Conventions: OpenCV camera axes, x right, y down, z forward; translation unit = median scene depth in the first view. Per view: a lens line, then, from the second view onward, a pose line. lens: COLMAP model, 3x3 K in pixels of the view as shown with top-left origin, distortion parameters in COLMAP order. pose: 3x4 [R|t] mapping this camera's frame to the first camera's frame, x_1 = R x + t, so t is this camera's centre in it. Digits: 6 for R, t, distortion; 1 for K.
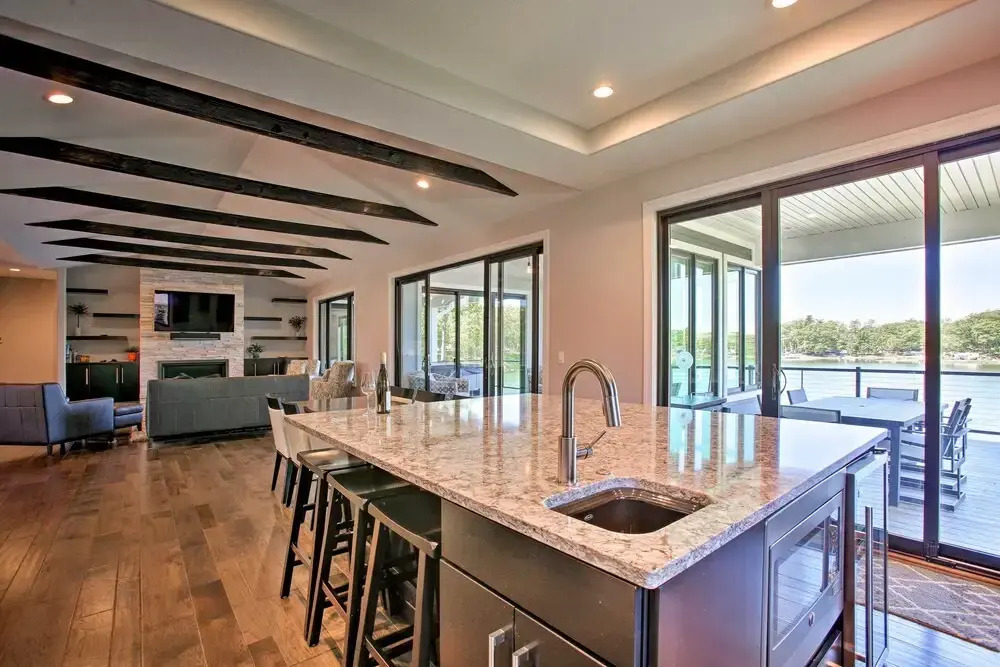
lens RADIAL K [[454.7, 0, 506.8], [0, 454.7, 342.6], [0, 0, 1]] dist [-0.019900, 0.005136]
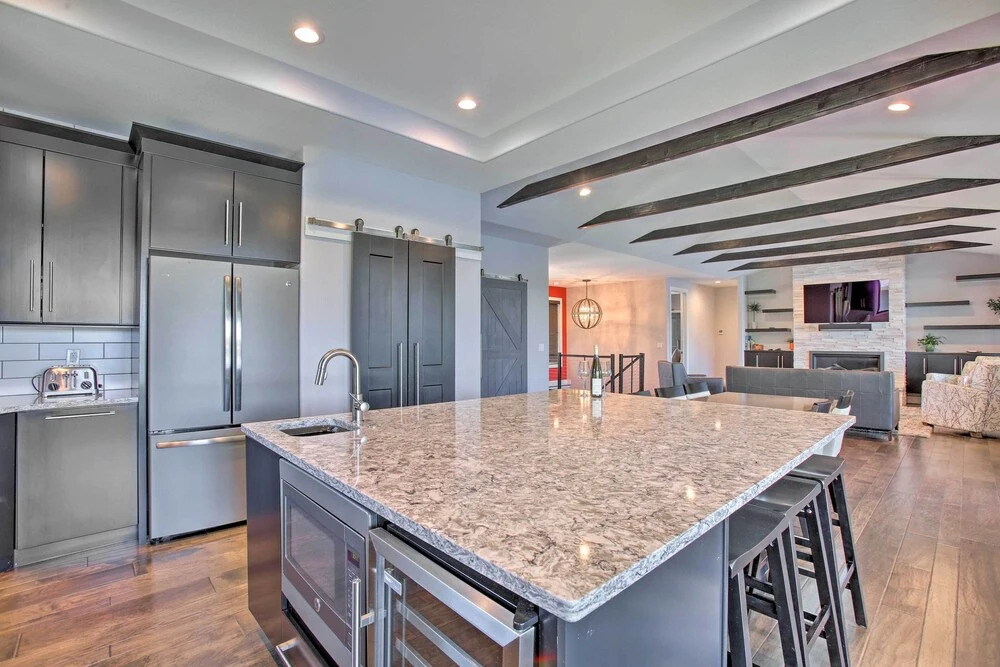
lens RADIAL K [[454.7, 0, 503.2], [0, 454.7, 332.1], [0, 0, 1]] dist [-0.019900, 0.005136]
pose [[0.082607, -0.005200, -0.996569, 0.235903], [0.006712, 0.999967, -0.004661, -0.003605], [0.996560, -0.006304, 0.082639, 0.181433]]
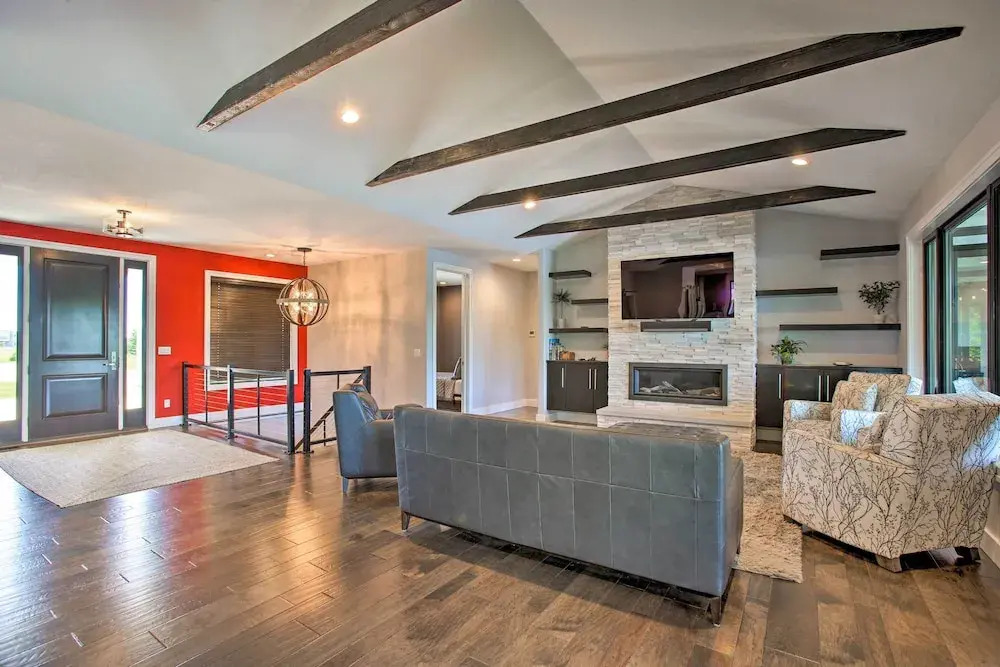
lens RADIAL K [[454.7, 0, 504.7], [0, 454.7, 333.3], [0, 0, 1]] dist [-0.019900, 0.005136]
pose [[0.310827, -0.004983, -0.950453, -0.160947], [0.002245, 0.999987, -0.004508, -0.001654], [0.950464, -0.000732, 0.310834, 0.590664]]
